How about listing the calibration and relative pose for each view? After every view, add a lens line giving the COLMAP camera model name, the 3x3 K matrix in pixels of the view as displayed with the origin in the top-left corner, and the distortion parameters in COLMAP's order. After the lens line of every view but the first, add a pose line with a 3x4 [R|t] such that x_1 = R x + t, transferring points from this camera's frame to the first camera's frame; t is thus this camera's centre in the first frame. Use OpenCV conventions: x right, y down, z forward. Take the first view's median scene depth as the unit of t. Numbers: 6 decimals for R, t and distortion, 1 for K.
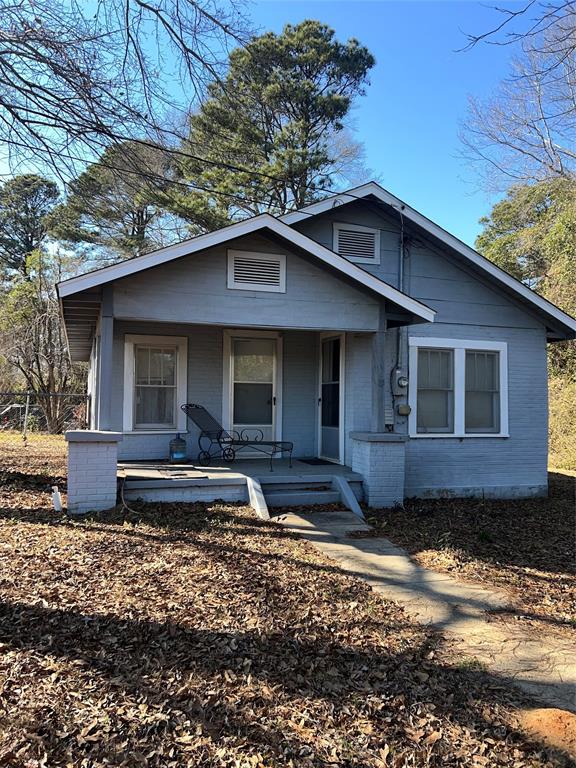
lens RADIAL K [[572.6, 0, 288.2], [0, 572.6, 384.9], [0, 0, 1]] dist [0.029092, -0.046979]
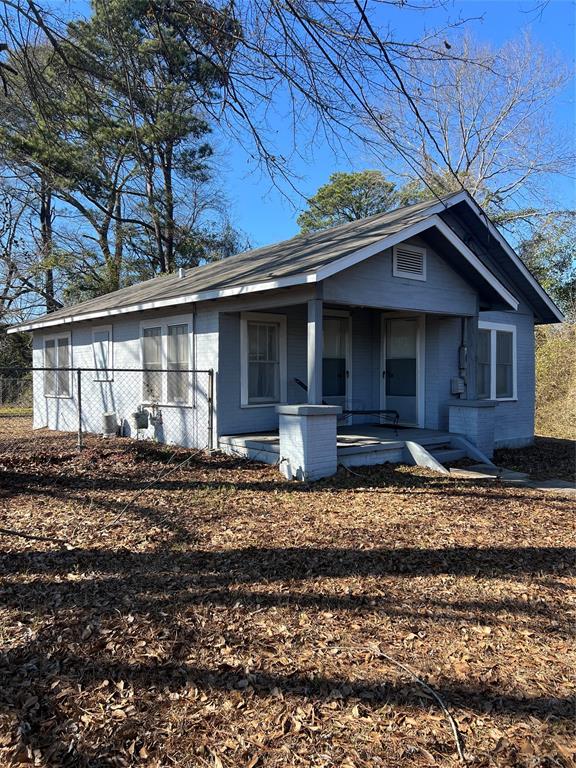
lens RADIAL K [[572.6, 0, 290.6], [0, 572.6, 384.4], [0, 0, 1]] dist [0.029092, -0.046979]
pose [[0.926279, -0.018822, 0.376368, -0.587623], [-0.001343, 0.998581, 0.053244, -0.011894], [-0.376836, -0.049824, 0.924939, 0.015352]]
